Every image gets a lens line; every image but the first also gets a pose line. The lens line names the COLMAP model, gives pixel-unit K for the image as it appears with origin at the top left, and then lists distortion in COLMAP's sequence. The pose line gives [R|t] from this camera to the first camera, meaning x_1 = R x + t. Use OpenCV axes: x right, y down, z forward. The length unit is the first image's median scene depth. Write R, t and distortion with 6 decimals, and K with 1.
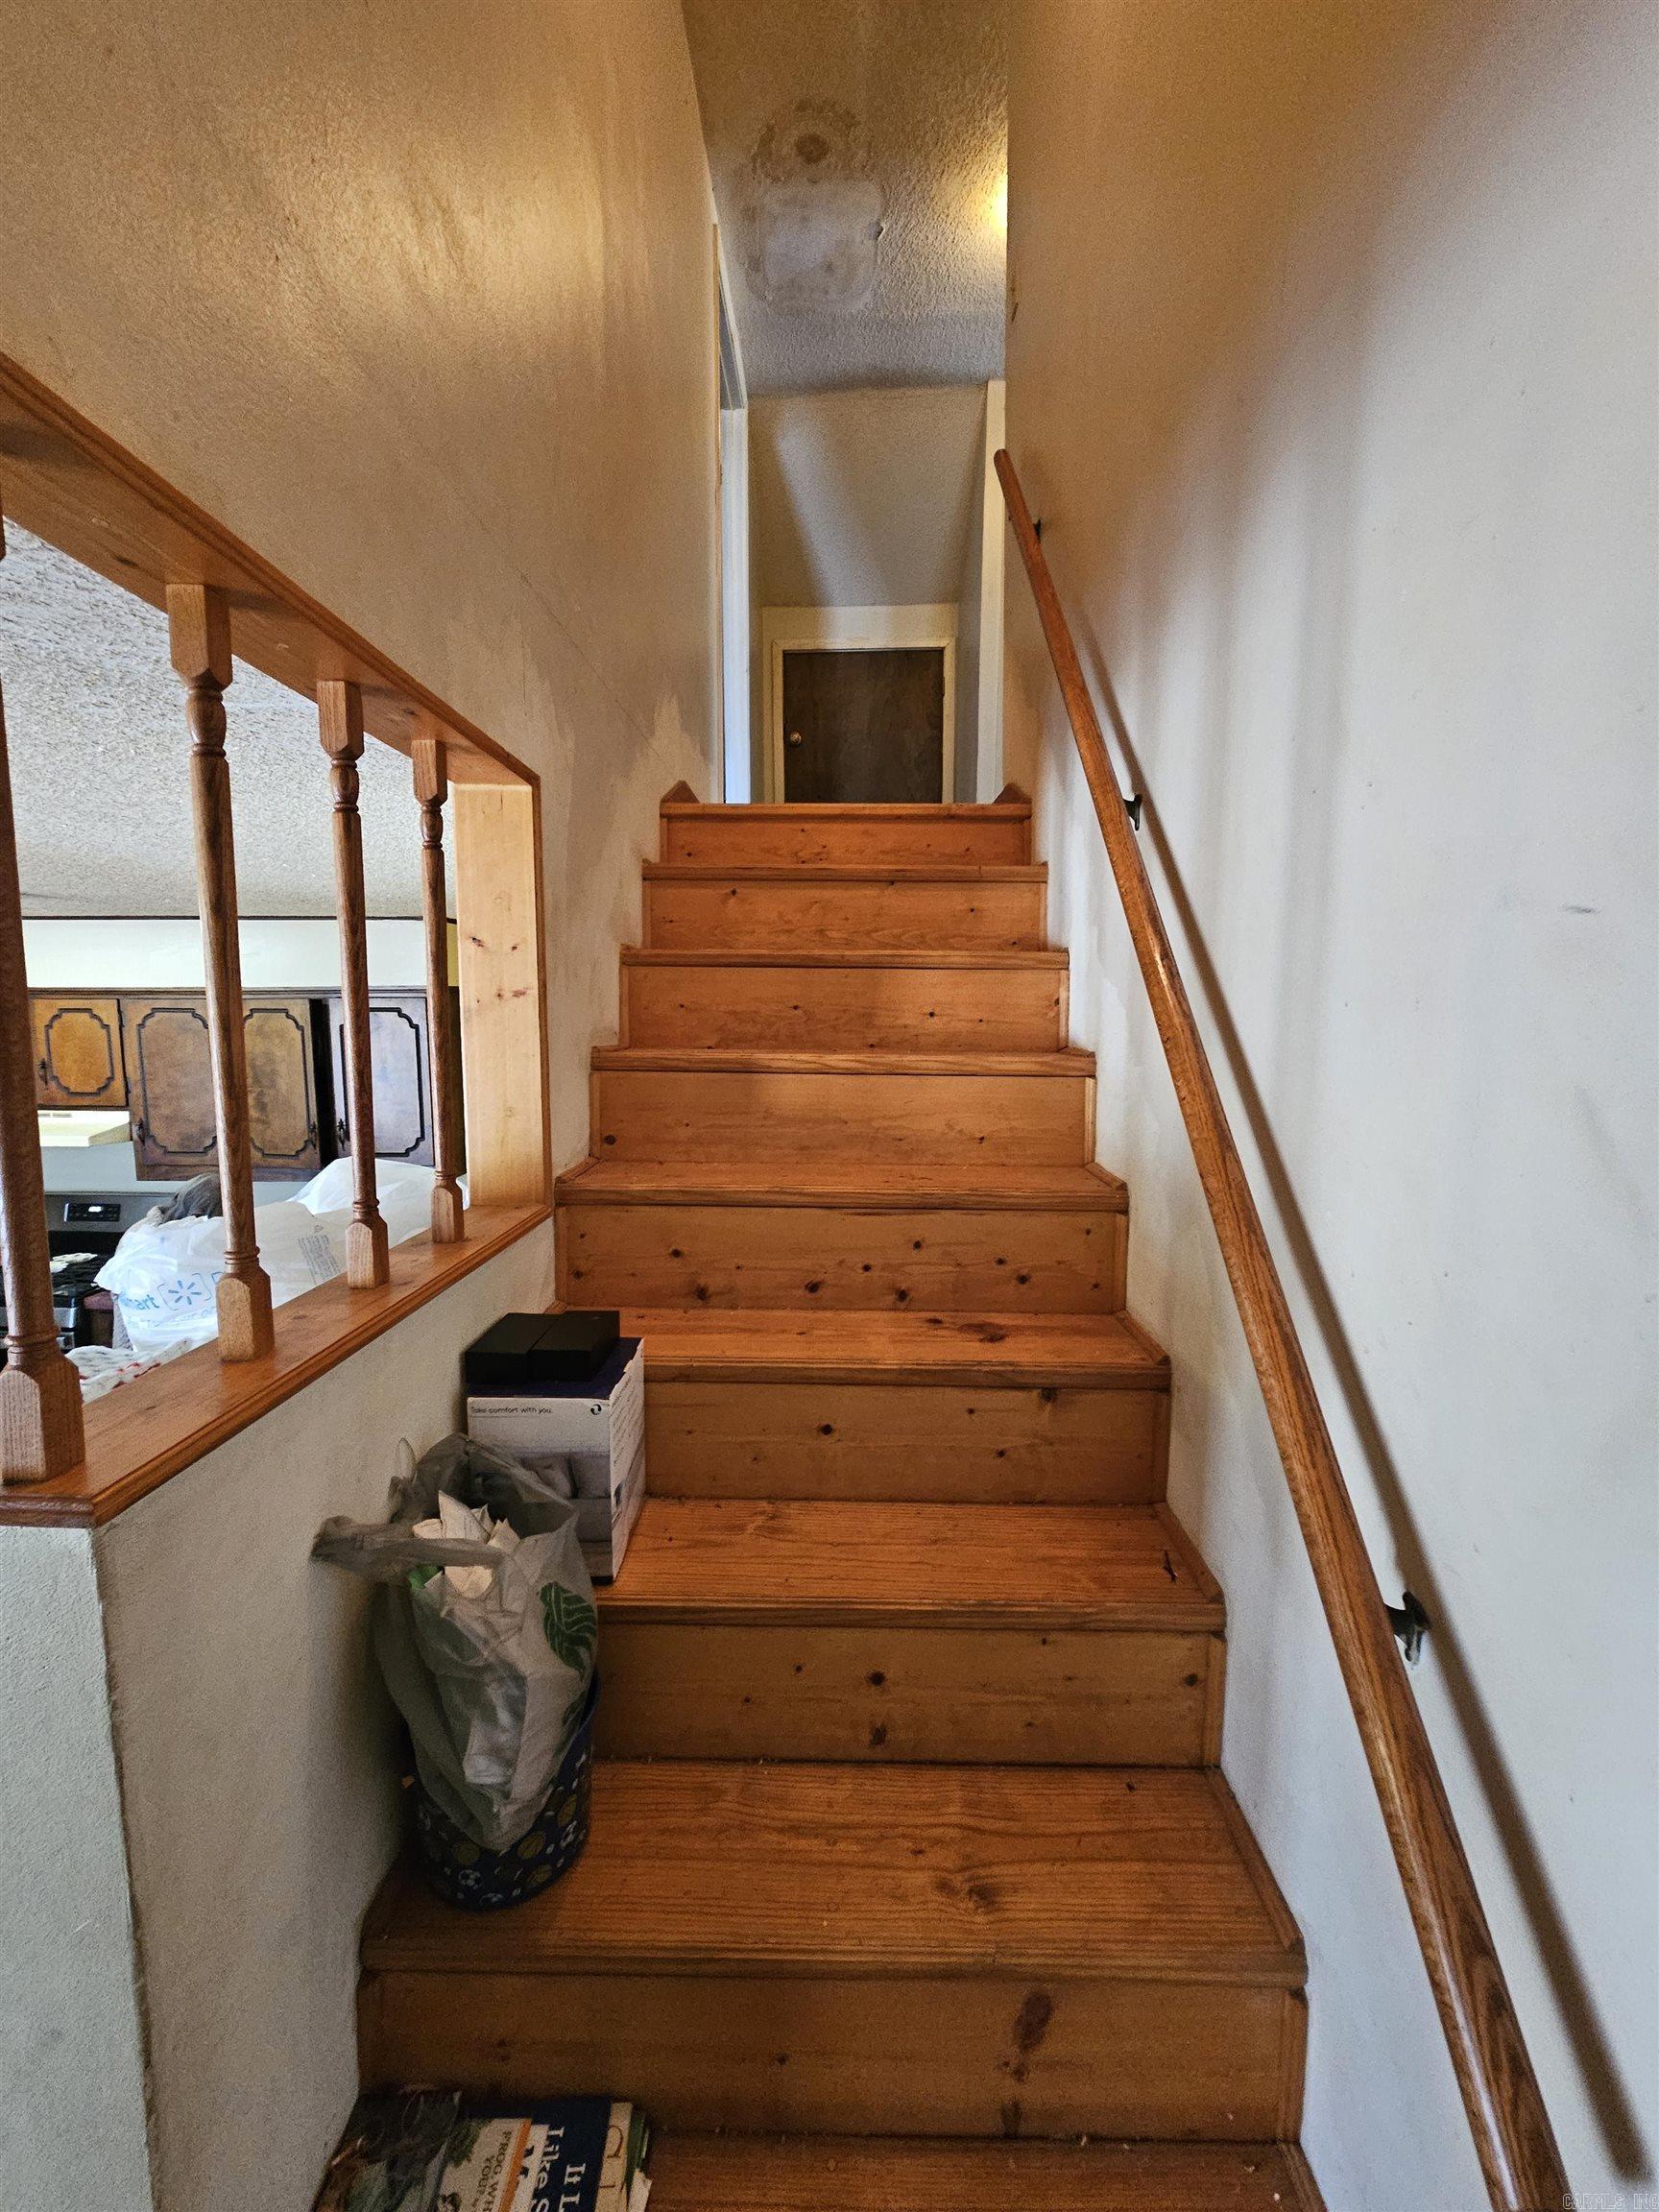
lens RADIAL K [[899.4, 0, 827.2], [0, 899.4, 1107.8], [0, 0, 1]] dist [-0.002673, 0.002937]
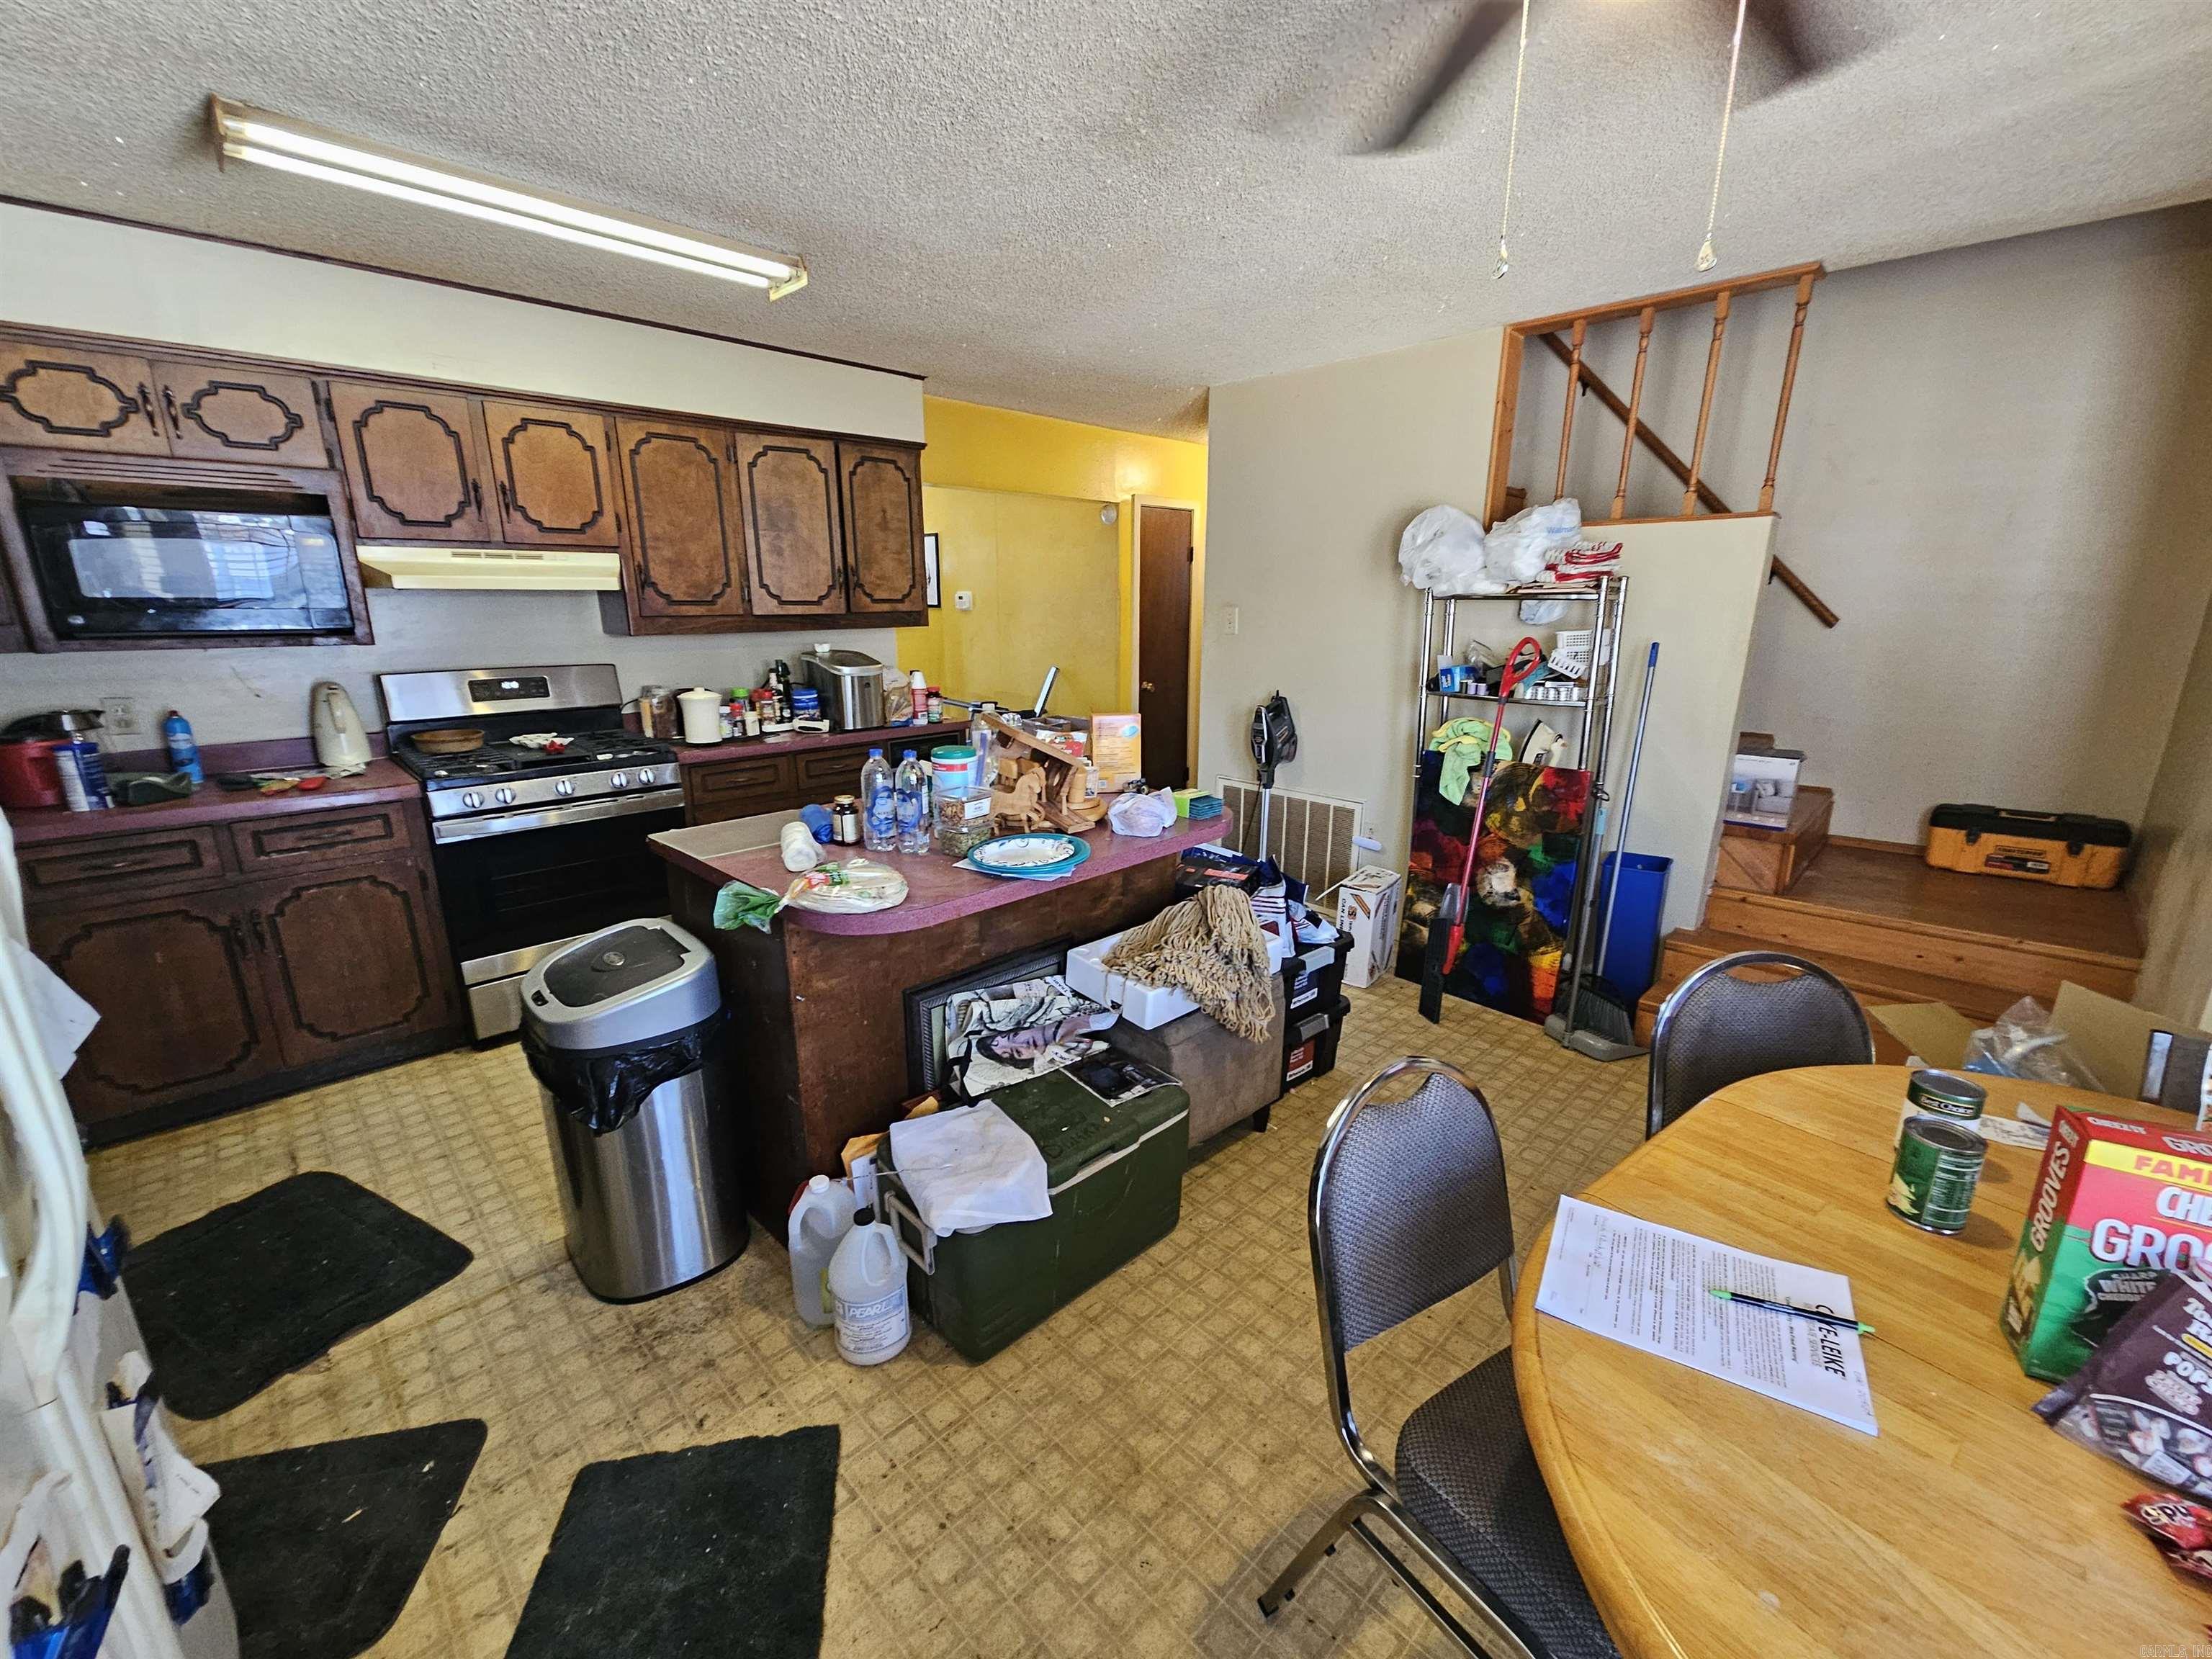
lens RADIAL K [[899.4, 0, 1105.0], [0, 899.4, 839.0], [0, 0, 1]] dist [-0.002673, 0.002937]
pose [[0.701917, -0.186352, 0.687448, -1.107296], [0.074838, 0.979120, 0.189005, 0.147428], [-0.708316, -0.081219, 0.701208, 0.023036]]
